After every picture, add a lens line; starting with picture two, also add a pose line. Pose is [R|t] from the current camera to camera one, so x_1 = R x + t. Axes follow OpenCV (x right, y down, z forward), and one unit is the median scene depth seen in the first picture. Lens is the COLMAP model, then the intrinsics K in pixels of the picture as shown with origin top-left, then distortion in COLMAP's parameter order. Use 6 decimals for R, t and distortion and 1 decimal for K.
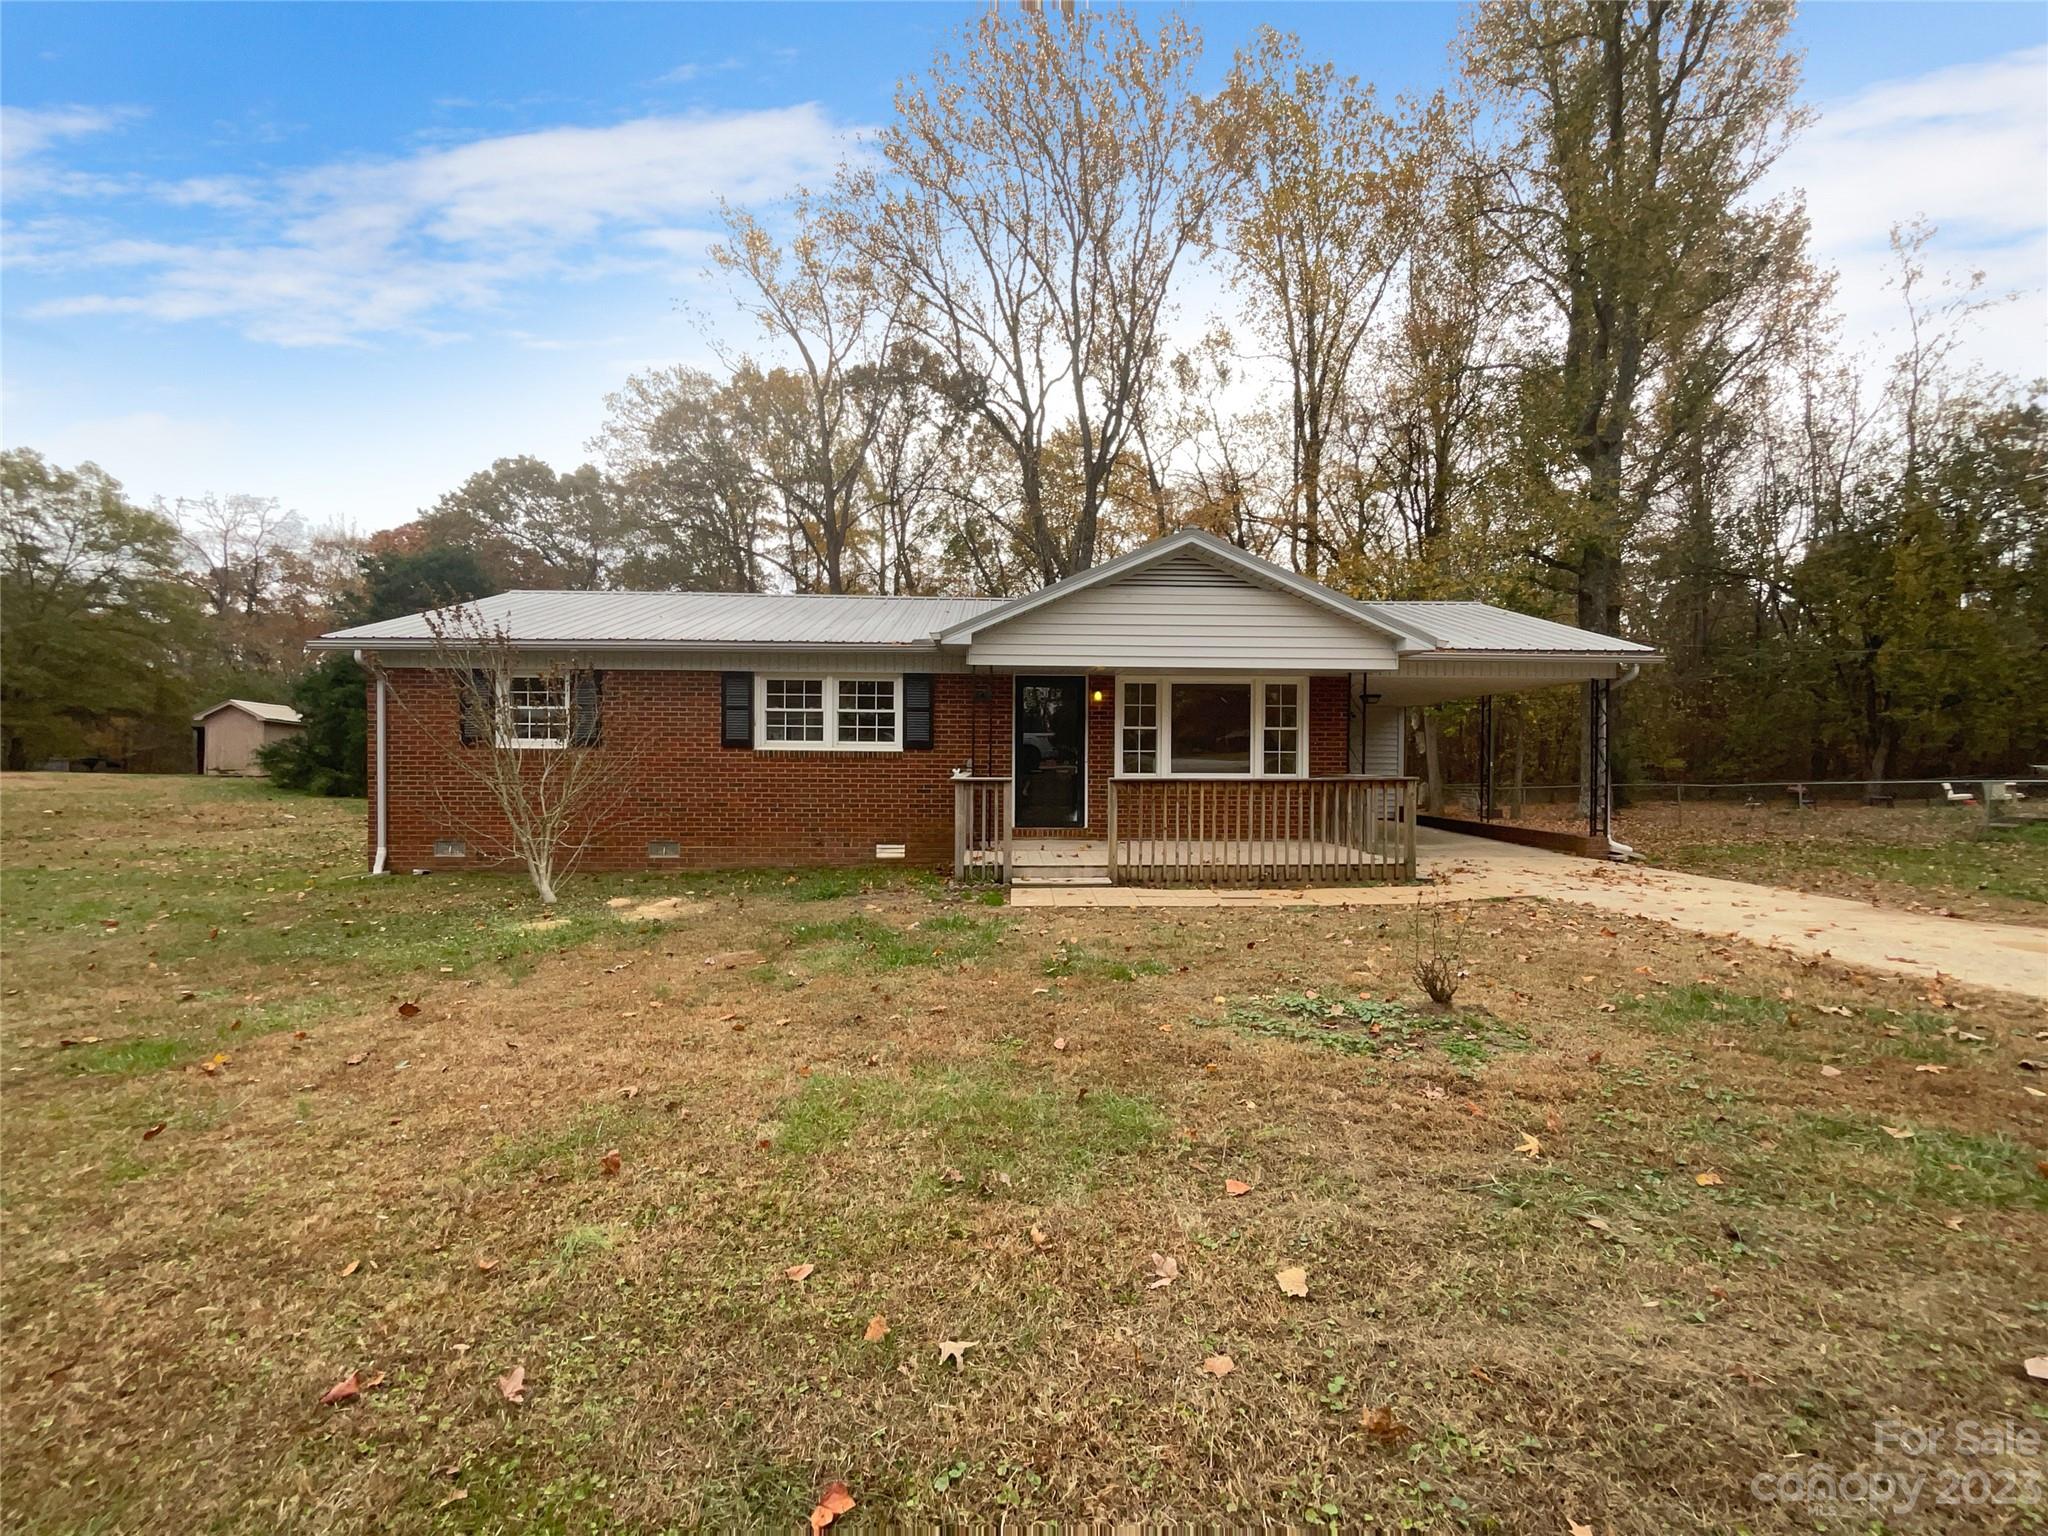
lens RADIAL K [[832.3, 0, 1031.4], [0, 832.3, 770.9], [0, 0, 1]] dist [0.001474, -0.002603]
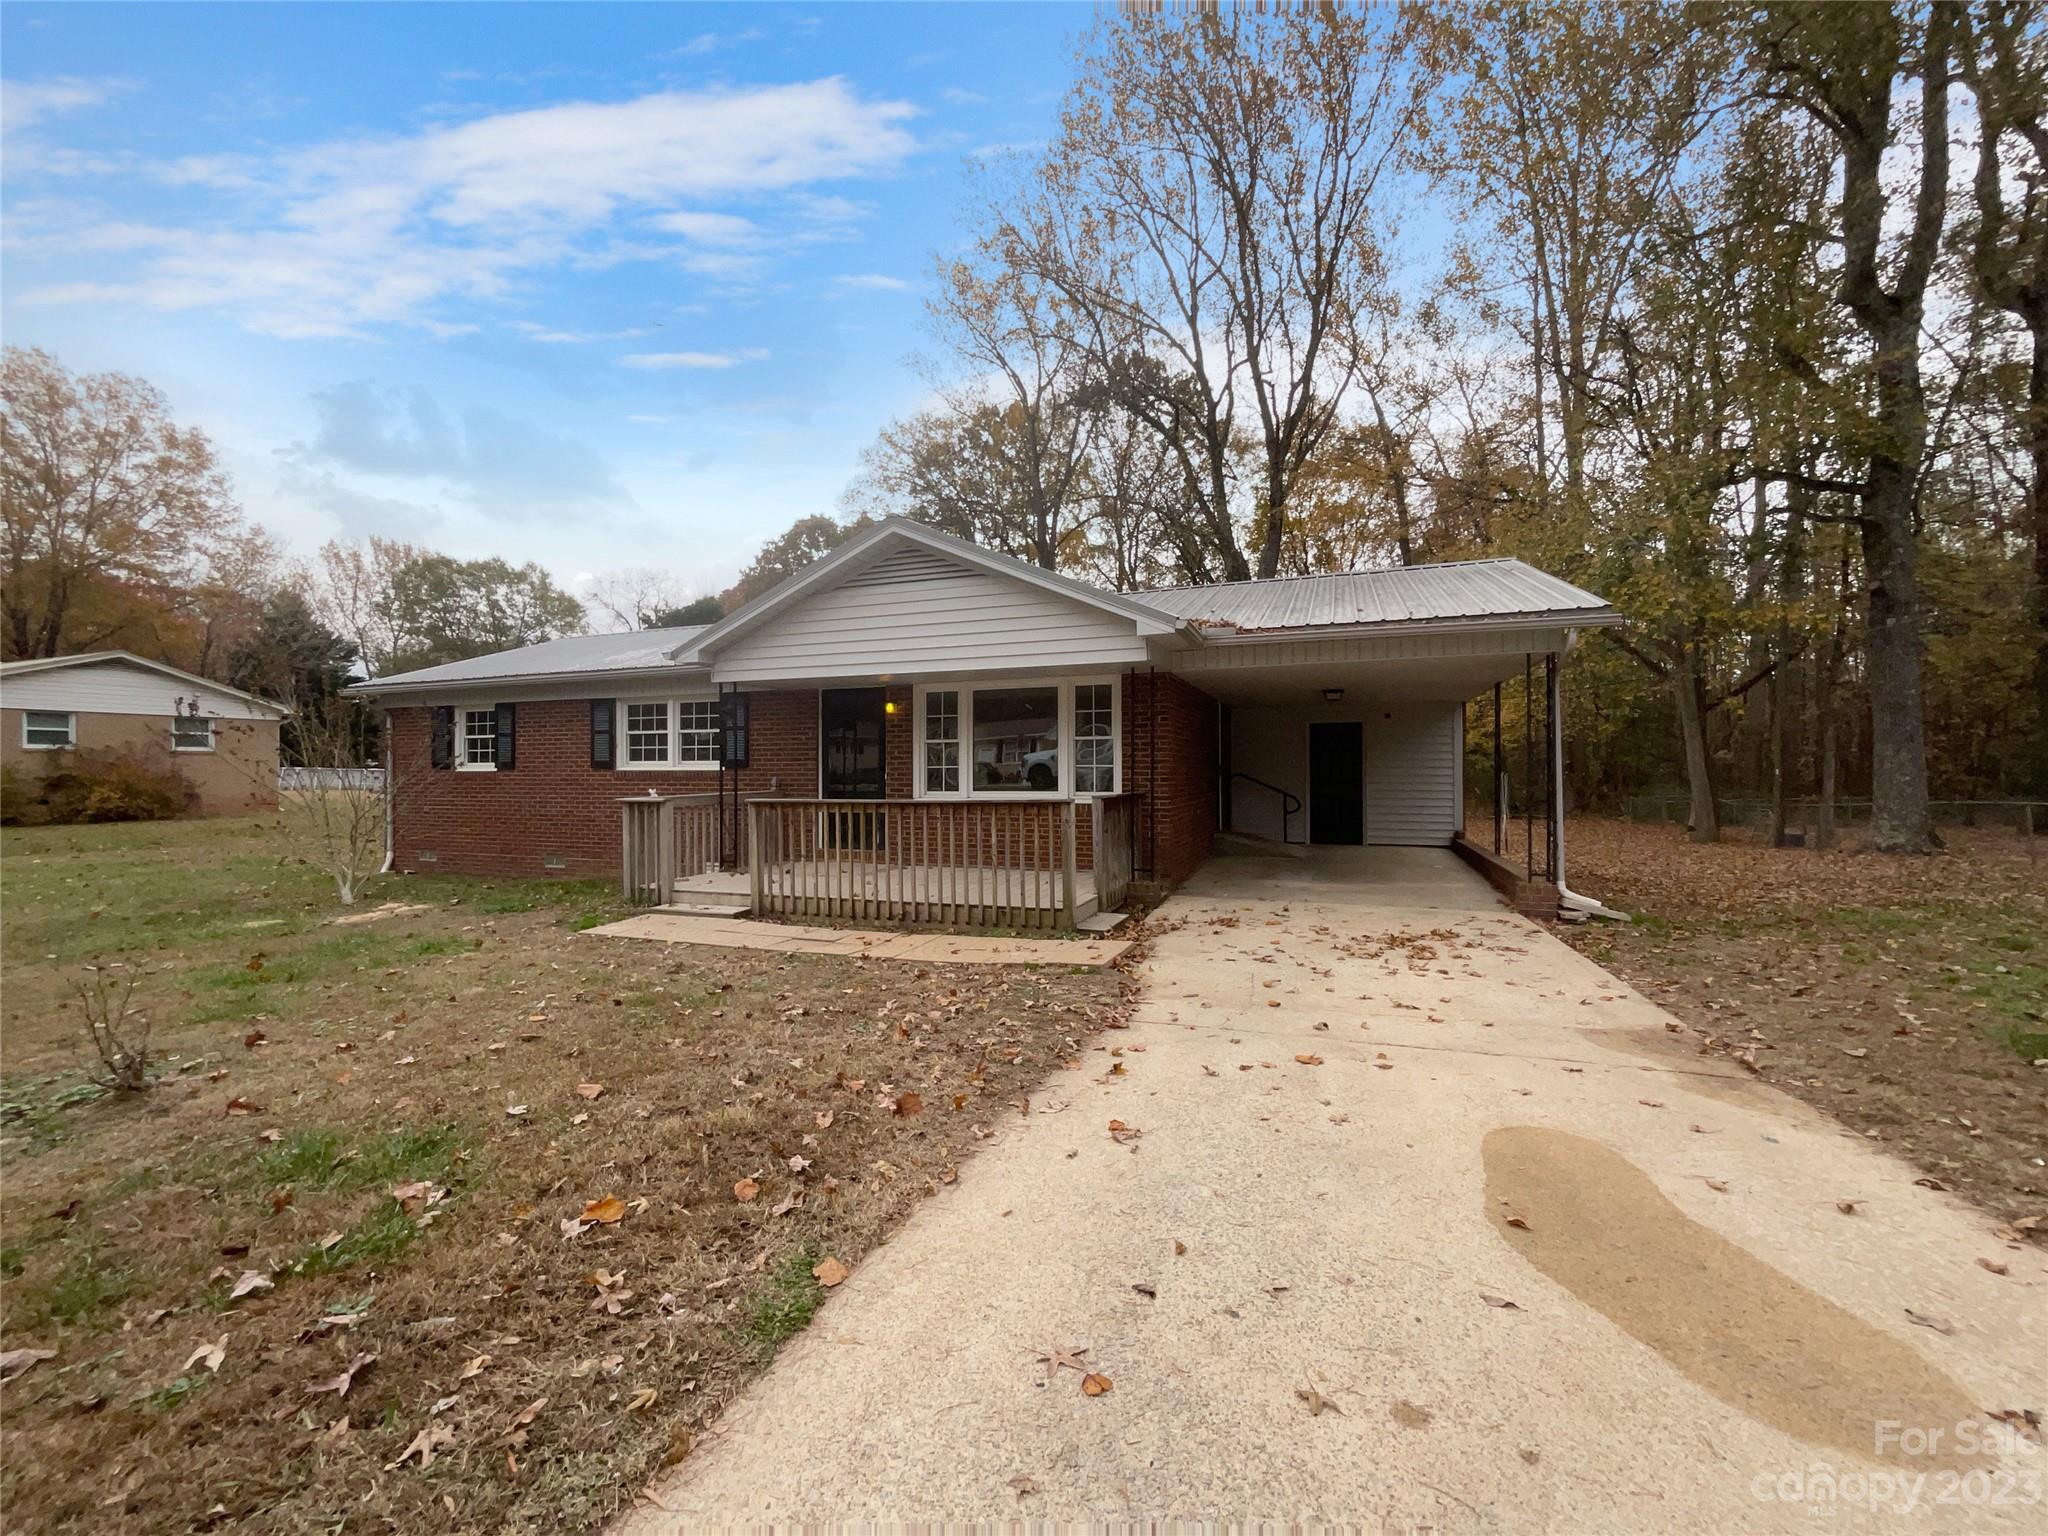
lens RADIAL K [[832.3, 0, 1022.8], [0, 832.3, 764.1], [0, 0, 1]] dist [0.001474, -0.002603]
pose [[0.920417, -0.012441, -0.390739, 0.565606], [0.004179, 0.999750, -0.021987, -0.007470], [0.390915, 0.018604, 0.920239, 0.211928]]
